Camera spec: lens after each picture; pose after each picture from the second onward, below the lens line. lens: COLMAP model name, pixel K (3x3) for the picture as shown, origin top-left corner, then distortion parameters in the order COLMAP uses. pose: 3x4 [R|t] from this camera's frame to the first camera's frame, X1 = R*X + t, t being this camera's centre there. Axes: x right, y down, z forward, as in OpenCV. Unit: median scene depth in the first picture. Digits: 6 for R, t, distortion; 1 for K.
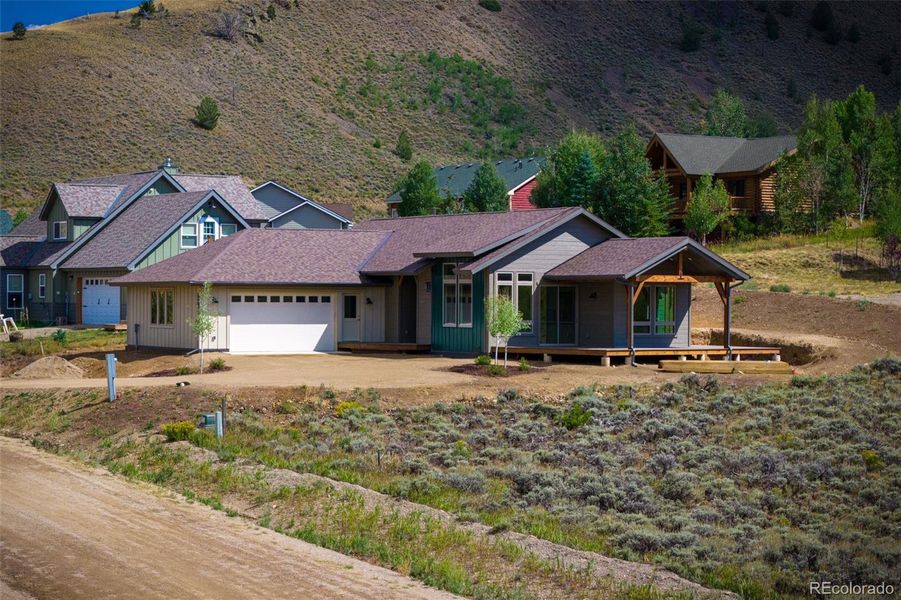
lens RADIAL K [[2132.2, 0, 453.2], [0, 2132.2, 298.0], [0, 0, 1]] dist [-0.162751, 0.000000]
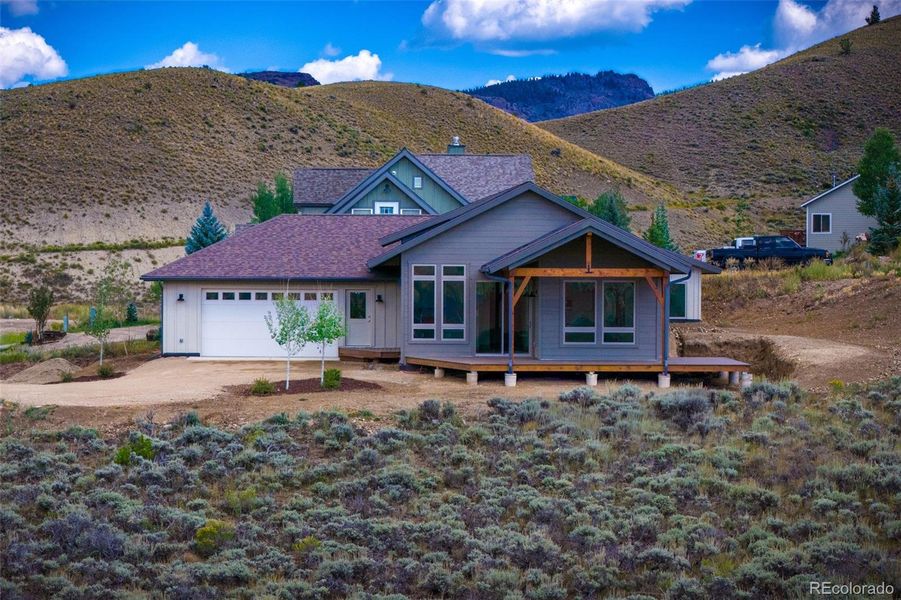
lens RADIAL K [[2132.2, 0, 465.0], [0, 2132.2, 306.5], [0, 0, 1]] dist [-0.162751, 0.000000]
pose [[0.878595, 0.005378, -0.477538, 0.415192], [-0.000443, 0.999945, 0.010446, -0.004589], [0.477568, -0.008966, 0.878549, 0.290321]]
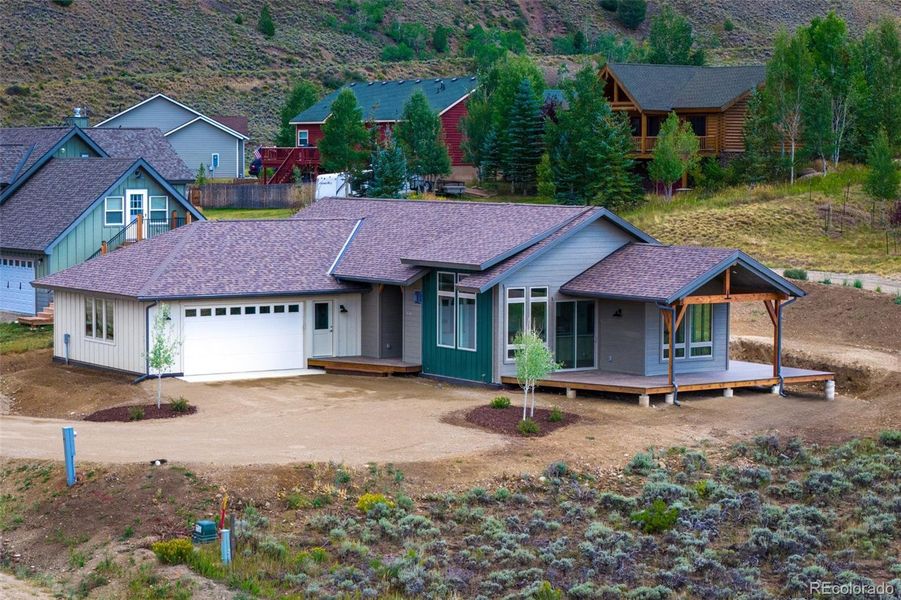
lens RADIAL K [[2132.2, 0, 442.6], [0, 2132.2, 298.4], [0, 0, 1]] dist [-0.162751, 0.000000]
pose [[0.997601, -0.006740, 0.068901, -0.061827], [0.002089, 0.997727, 0.067351, -0.063467], [-0.069199, -0.067046, 0.995347, 0.157340]]
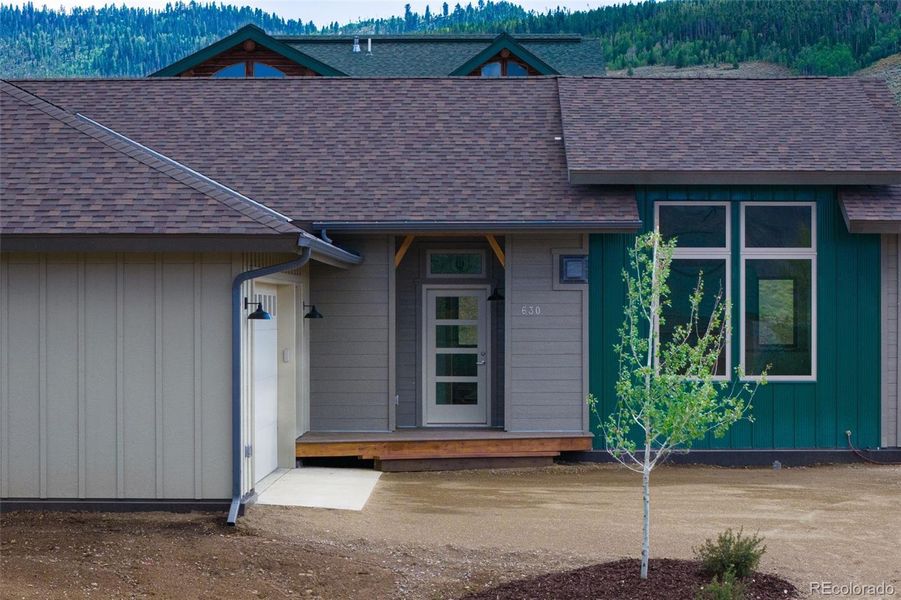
lens RADIAL K [[2132.2, 0, 450.6], [0, 2132.2, 300.7], [0, 0, 1]] dist [-0.162751, 0.000000]
pose [[0.515279, 0.000193, 0.857023, -0.328989], [0.002868, 0.999994, -0.001950, 0.000686], [-0.857018, 0.003463, 0.515275, 0.856252]]
